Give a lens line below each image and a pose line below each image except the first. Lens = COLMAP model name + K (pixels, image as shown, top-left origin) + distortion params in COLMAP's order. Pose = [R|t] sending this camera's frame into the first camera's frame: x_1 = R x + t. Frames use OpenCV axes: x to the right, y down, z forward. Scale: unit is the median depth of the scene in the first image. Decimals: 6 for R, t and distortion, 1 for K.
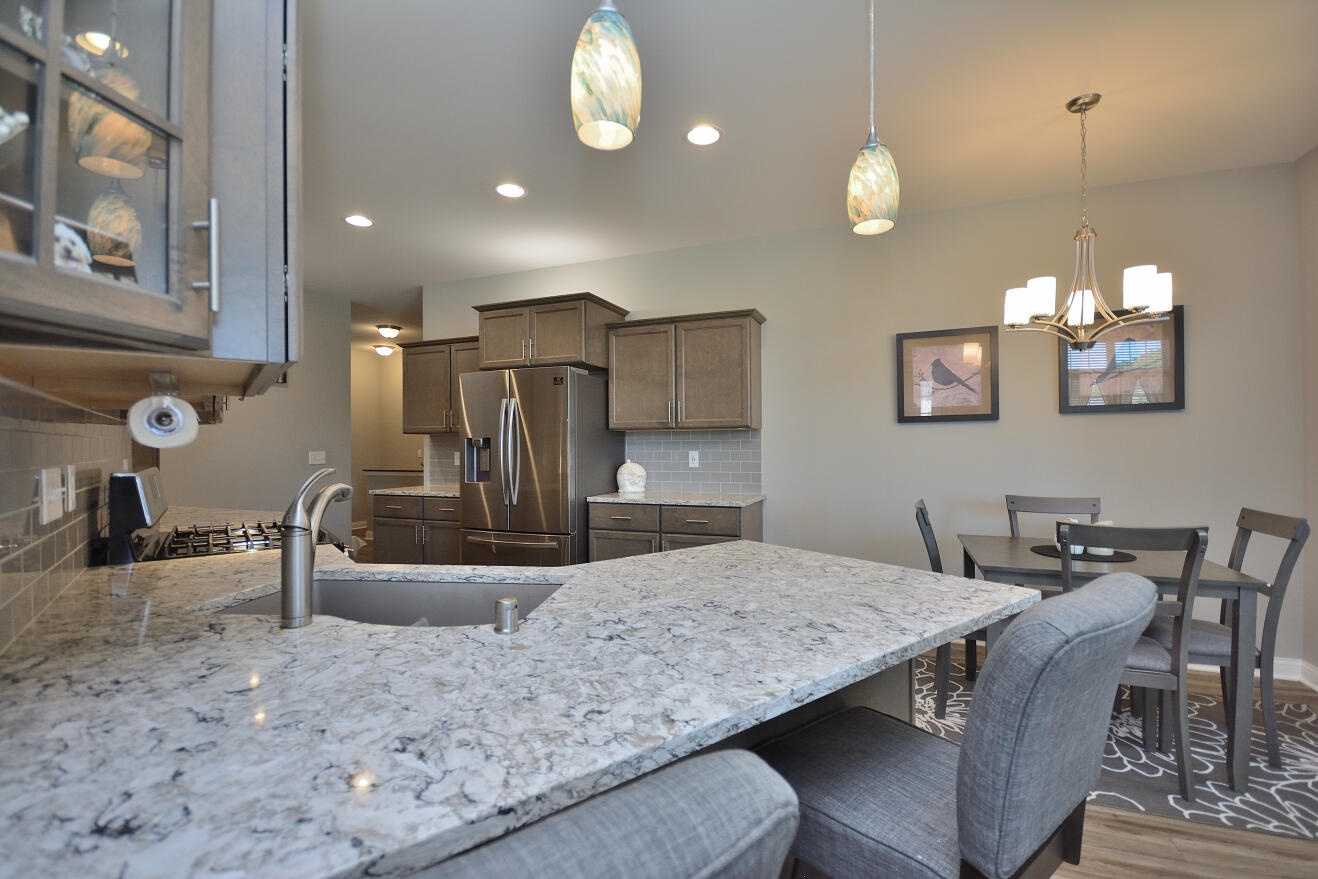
lens RADIAL K [[546.6, 0, 659.0], [0, 546.6, 439.5], [0, 0, 1]] dist [0.000131, -0.000064]
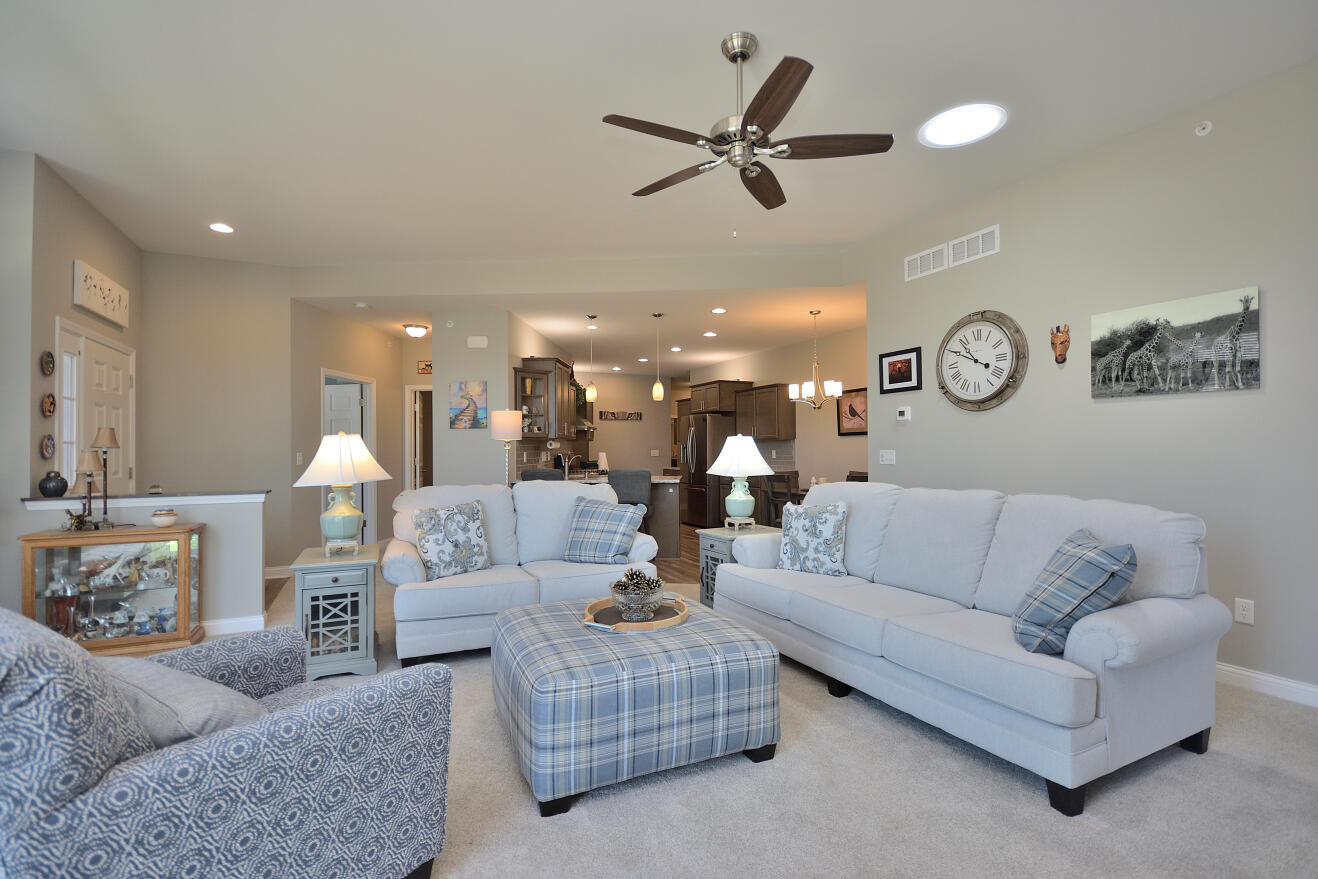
lens RADIAL K [[595.2, 0, 672.3], [0, 595.2, 447.1], [0, 0, 1]] dist [0.000694, -0.000103]
pose [[0.754737, -0.003886, -0.656016, 1.436544], [0.013800, 0.999855, 0.009954, -0.020226], [0.655882, -0.016566, 0.754681, -1.061024]]
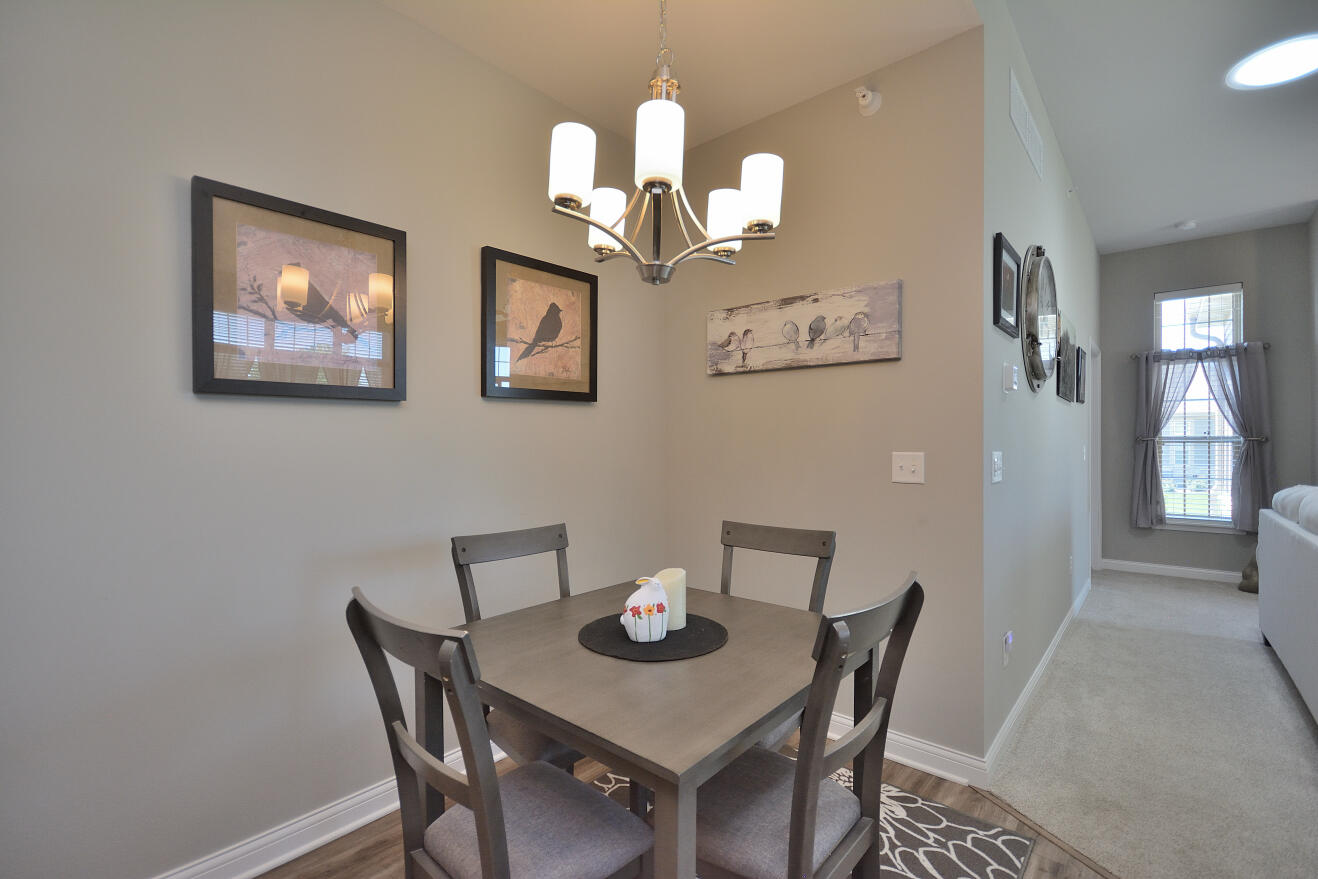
lens RADIAL K [[580.7, 0, 657.0], [0, 580.7, 453.3], [0, 0, 1]] dist [-0.002981, -0.000330]
pose [[0.322368, -0.014211, 0.946508, 0.132770], [-0.012035, 0.999745, 0.019109, 0.004055], [-0.946538, -0.017551, 0.322115, 0.536463]]
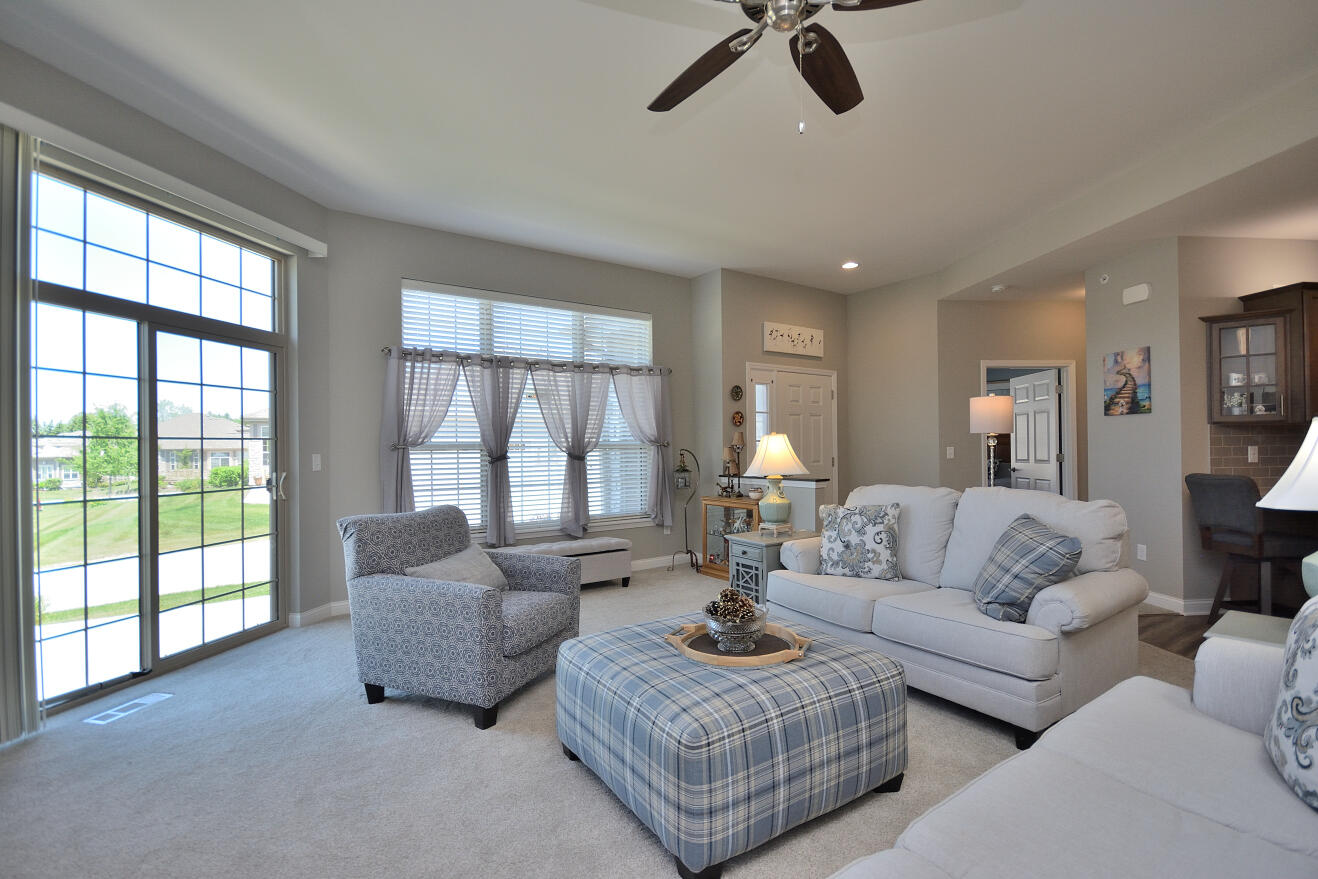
lens RADIAL K [[609.8, 0, 659.0], [0, 609.8, 439.5], [0, 0, 1]] dist [0.000673, -0.000141]
pose [[-0.545397, 0.002309, -0.838175, 1.511546], [0.026897, 0.999529, -0.014748, -0.018178], [0.837746, -0.030588, -0.545202, -0.230305]]
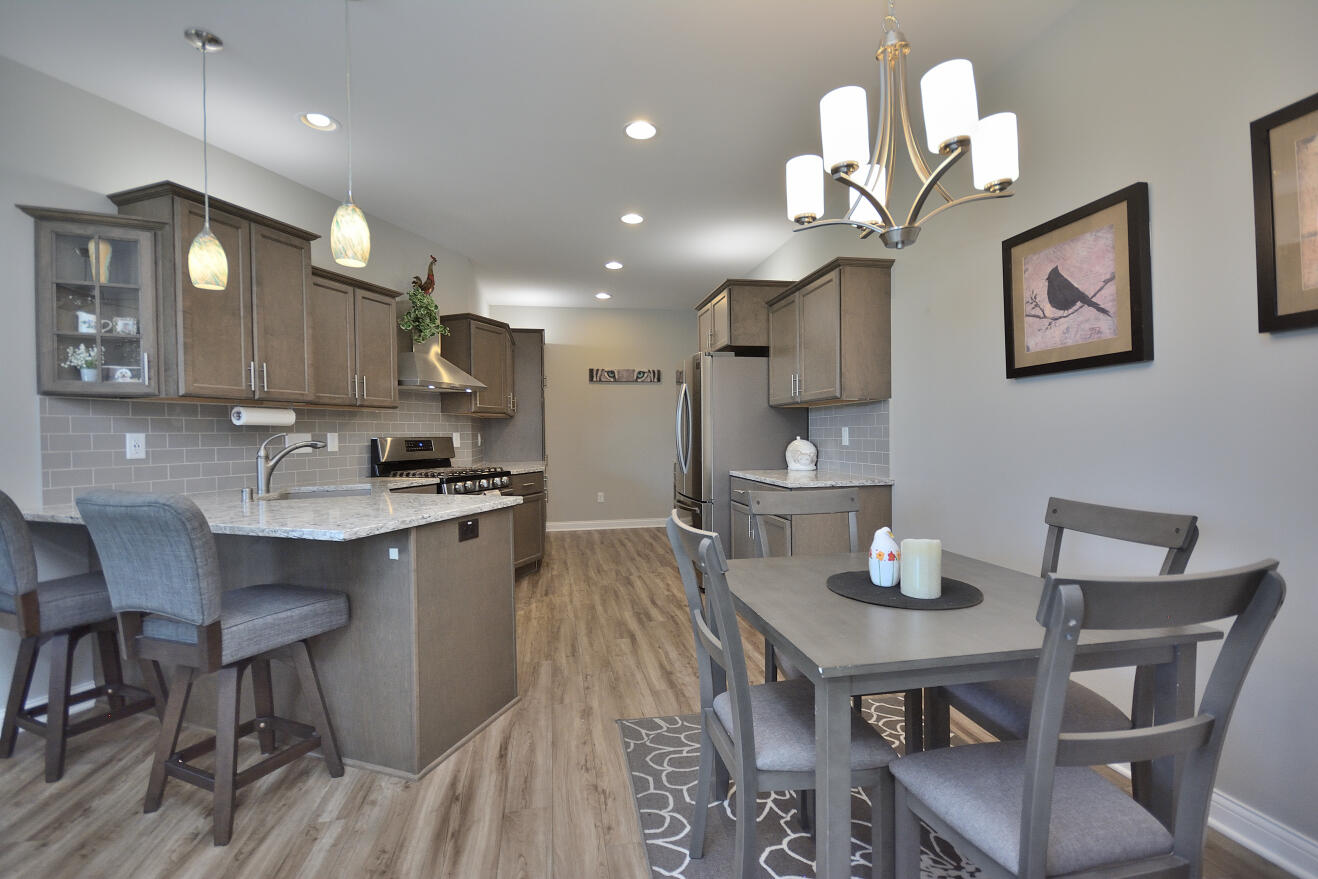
lens RADIAL K [[582.5, 0, 657.7], [0, 582.5, 443.1], [0, 0, 1]] dist [0.001977, -0.000141]
pose [[0.546257, 0.012166, -0.837529, 0.806838], [0.022068, 0.999338, 0.028910, 0.016354], [0.837327, -0.034275, 0.545627, 0.282375]]
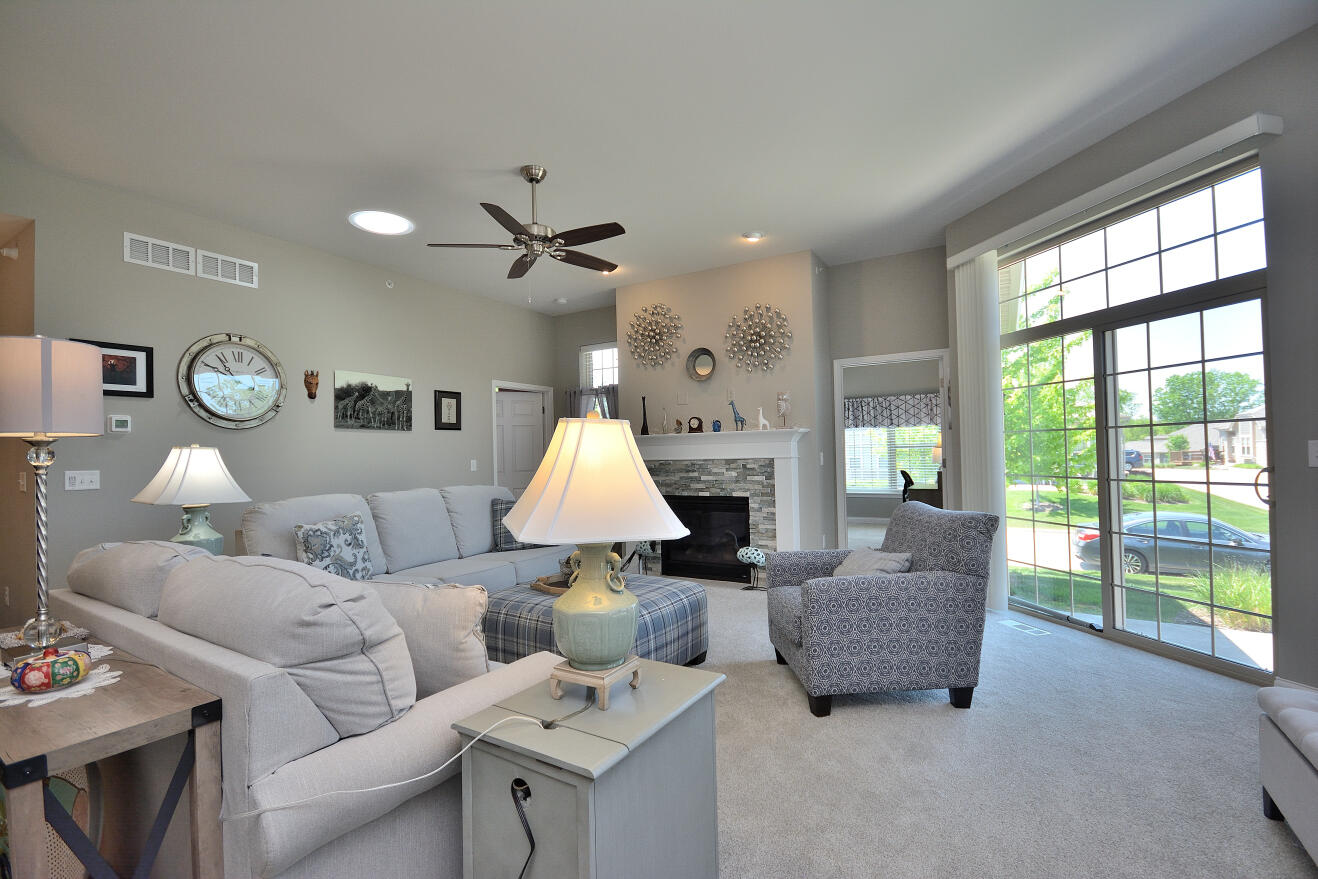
lens RADIAL K [[581.5, 0, 664.1], [0, 581.5, 445.0], [0, 0, 1]] dist [0.022194, -0.018106]
pose [[0.136337, 0.014237, 0.990560, -0.031690], [0.007200, 0.999856, -0.015362, -0.013598], [-0.990636, 0.009227, 0.136215, -0.798434]]
